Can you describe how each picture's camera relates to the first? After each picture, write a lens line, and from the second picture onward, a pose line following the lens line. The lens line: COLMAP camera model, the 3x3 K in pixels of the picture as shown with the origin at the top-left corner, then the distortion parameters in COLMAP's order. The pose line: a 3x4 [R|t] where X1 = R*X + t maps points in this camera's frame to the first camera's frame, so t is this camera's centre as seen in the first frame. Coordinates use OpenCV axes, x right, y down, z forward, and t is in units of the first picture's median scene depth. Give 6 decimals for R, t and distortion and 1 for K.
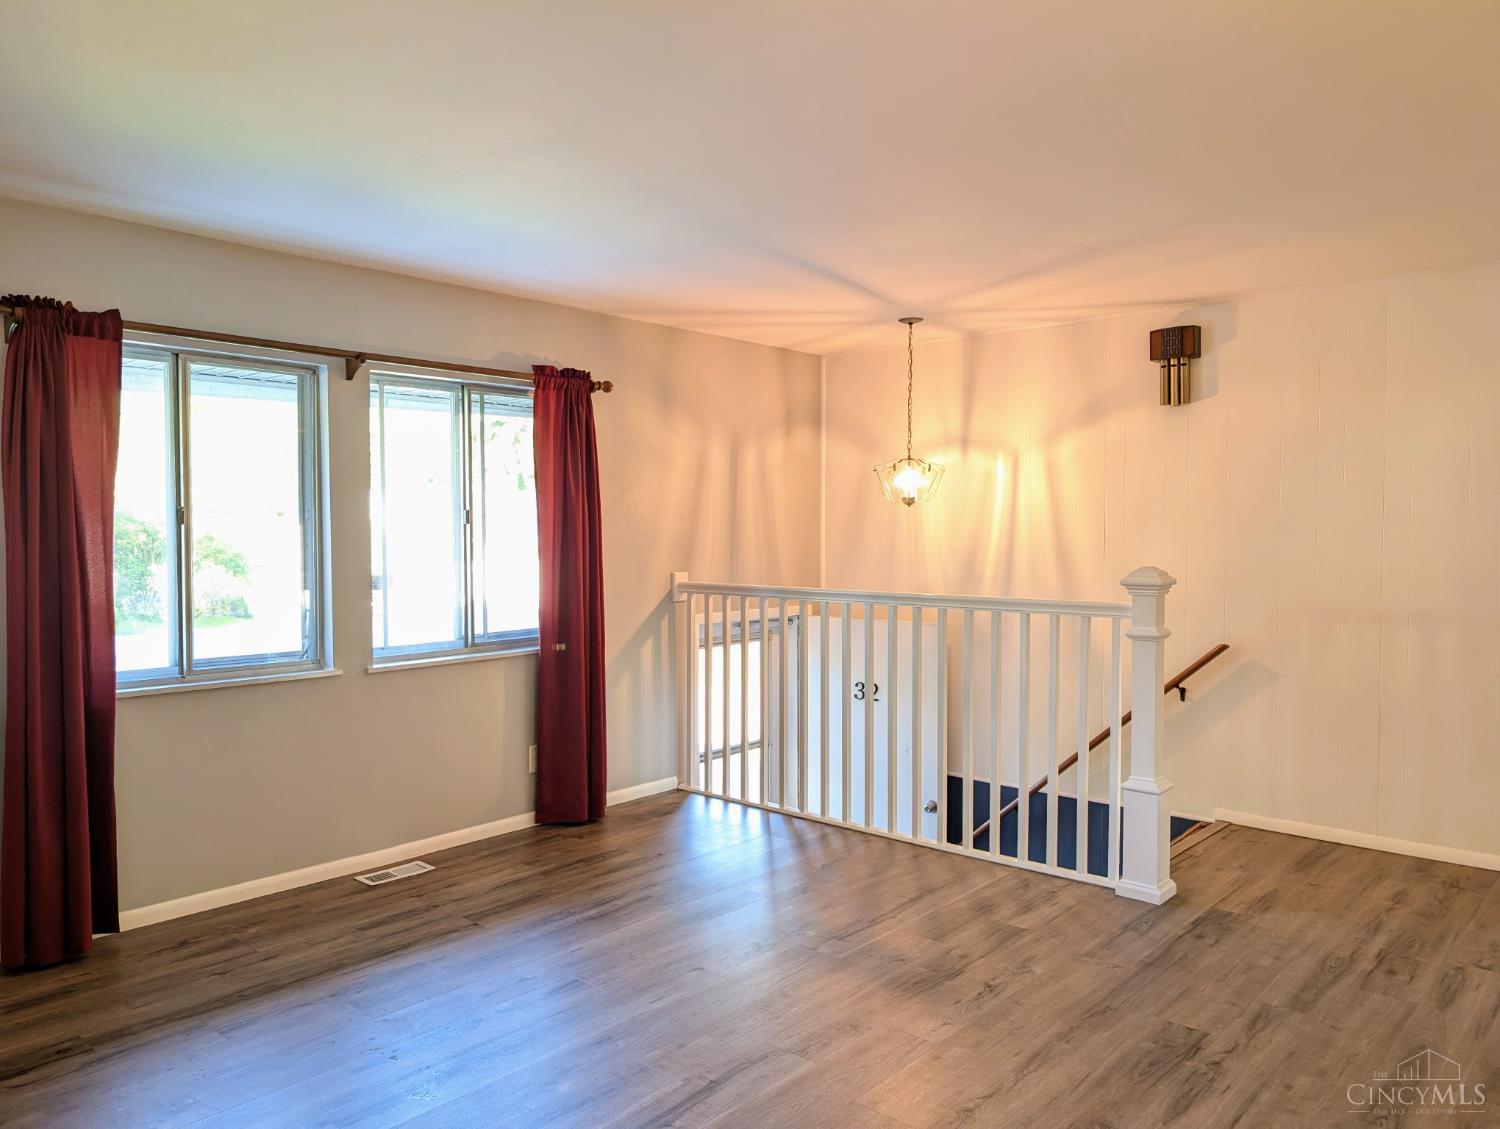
lens RADIAL K [[1085.8, 0, 742.3], [0, 1085.8, 569.0], [0, 0, 1]] dist [0.028695, -0.012009]
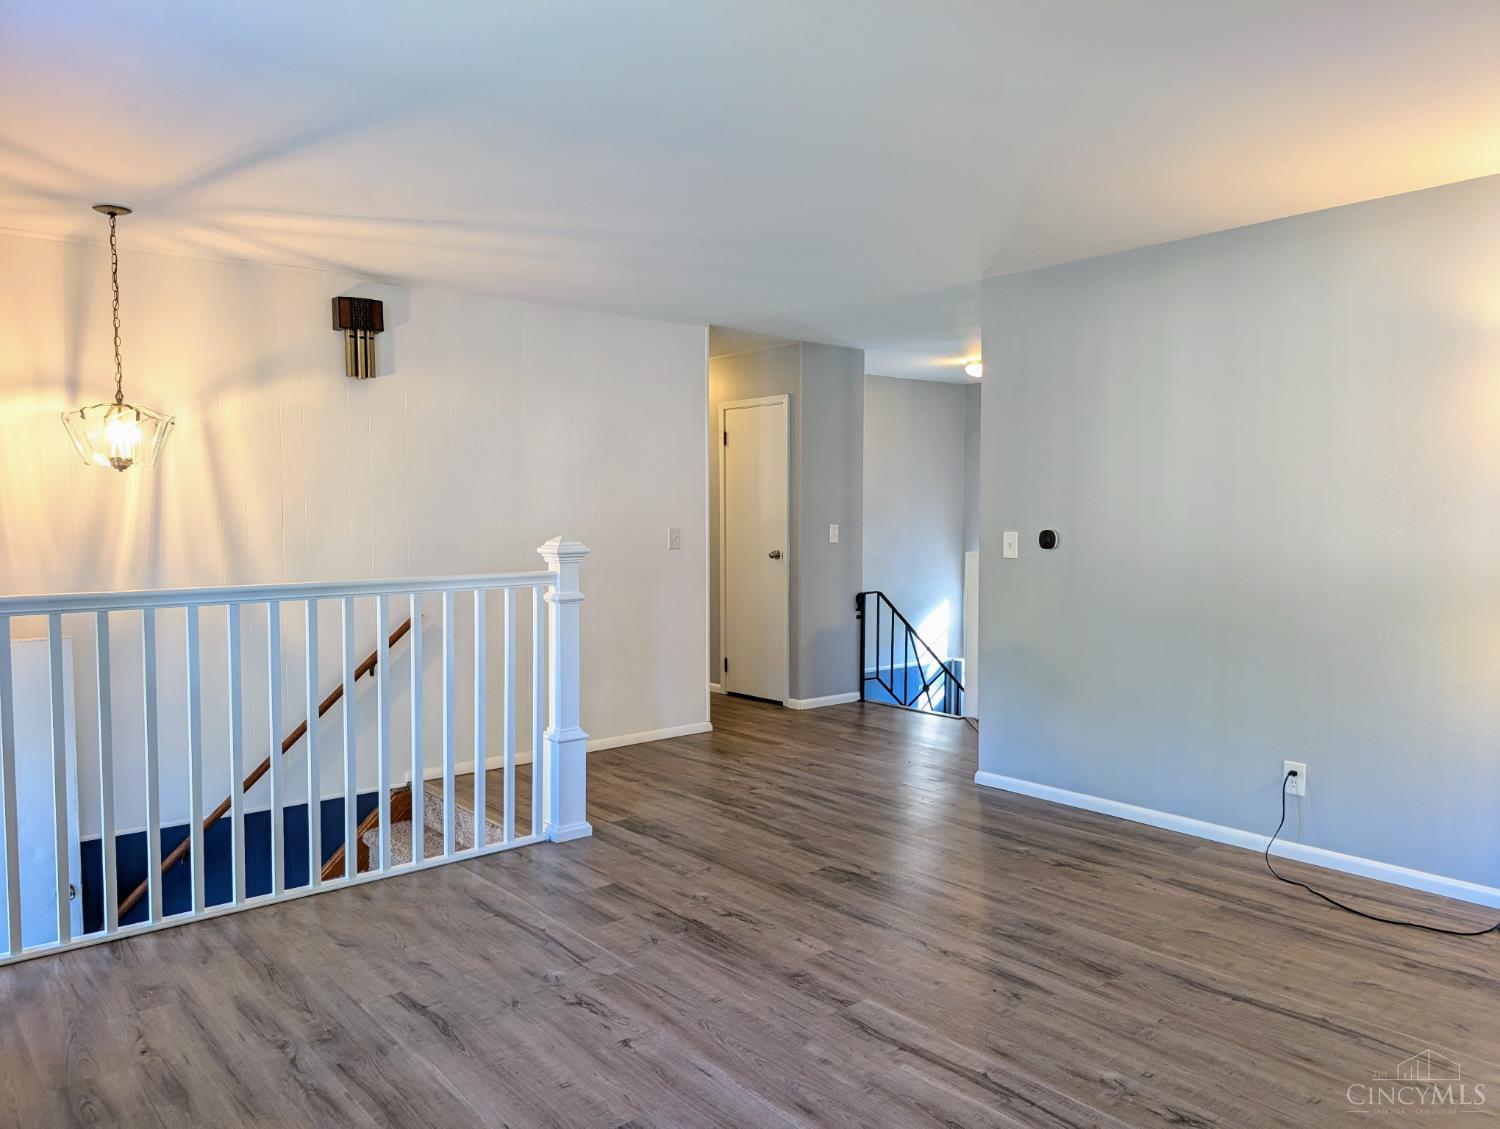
lens RADIAL K [[1085.8, 0, 742.3], [0, 1085.8, 569.0], [0, 0, 1]] dist [0.028695, -0.012009]
pose [[0.142908, -0.055833, 0.988160, -0.664623], [0.041325, 0.997874, 0.050405, -0.016584], [-0.988873, 0.033633, 0.144911, 0.646507]]
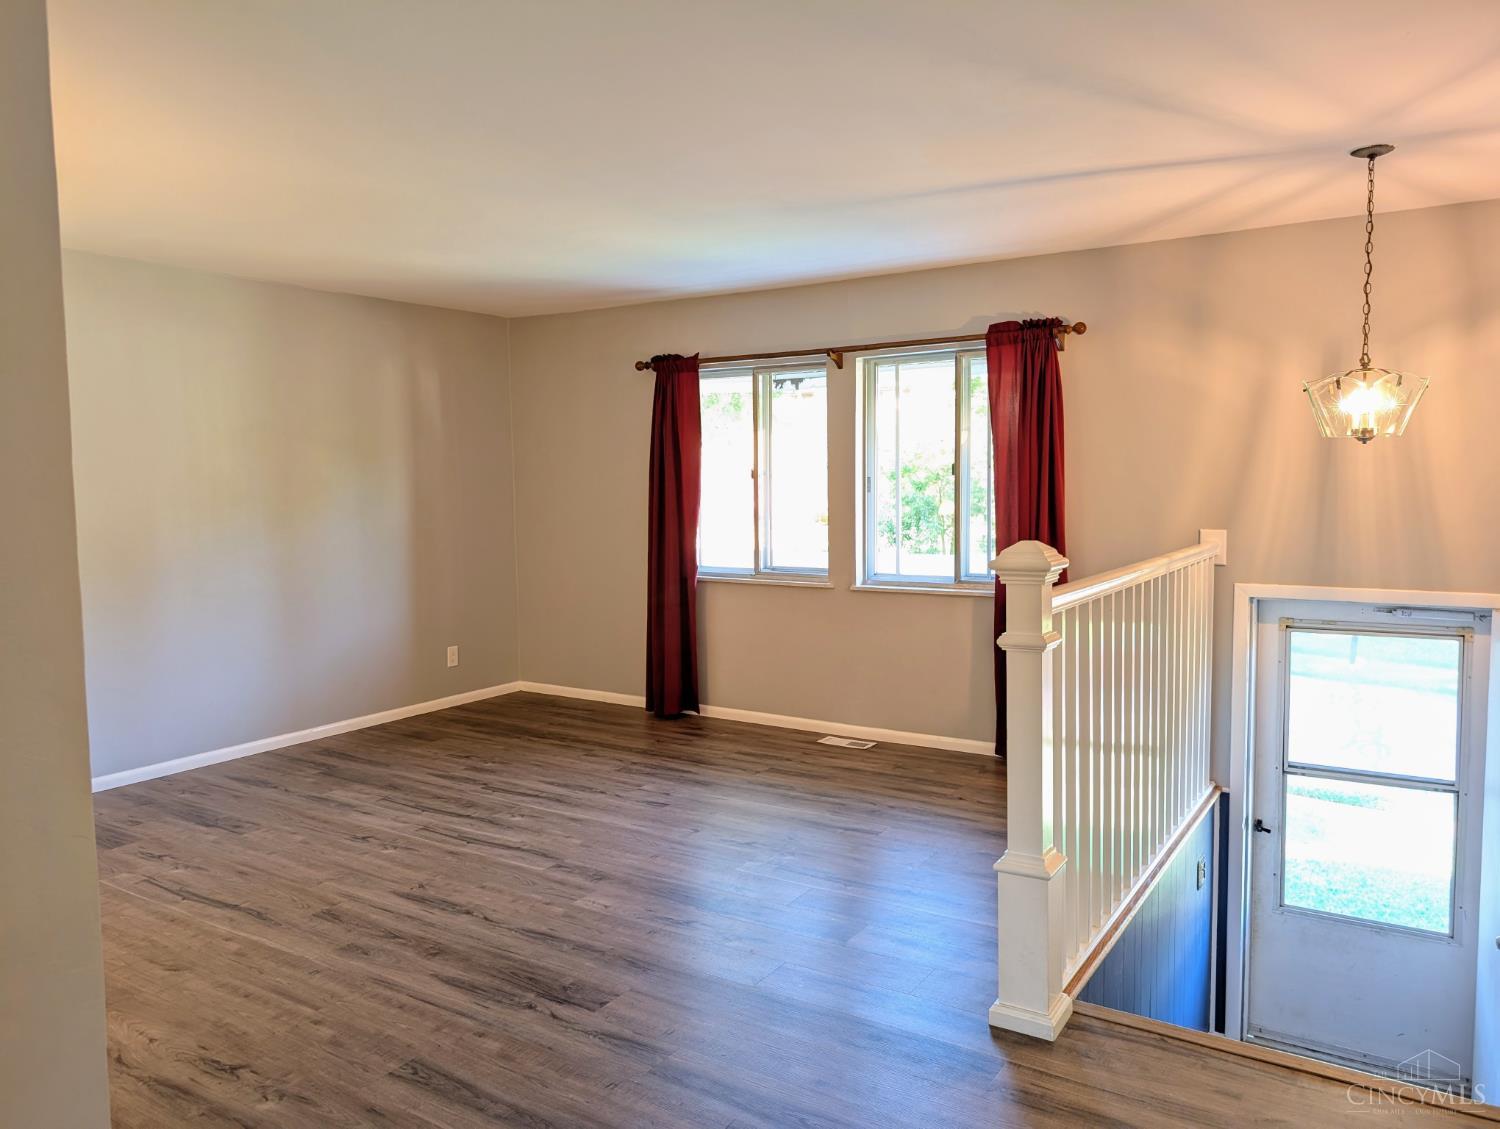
lens RADIAL K [[1085.8, 0, 742.3], [0, 1085.8, 569.0], [0, 0, 1]] dist [0.028695, -0.012009]
pose [[0.151678, 0.083529, -0.984894, 0.982741], [-0.025740, 0.996419, 0.080542, -0.034390], [0.988095, 0.013135, 0.153285, 0.703047]]
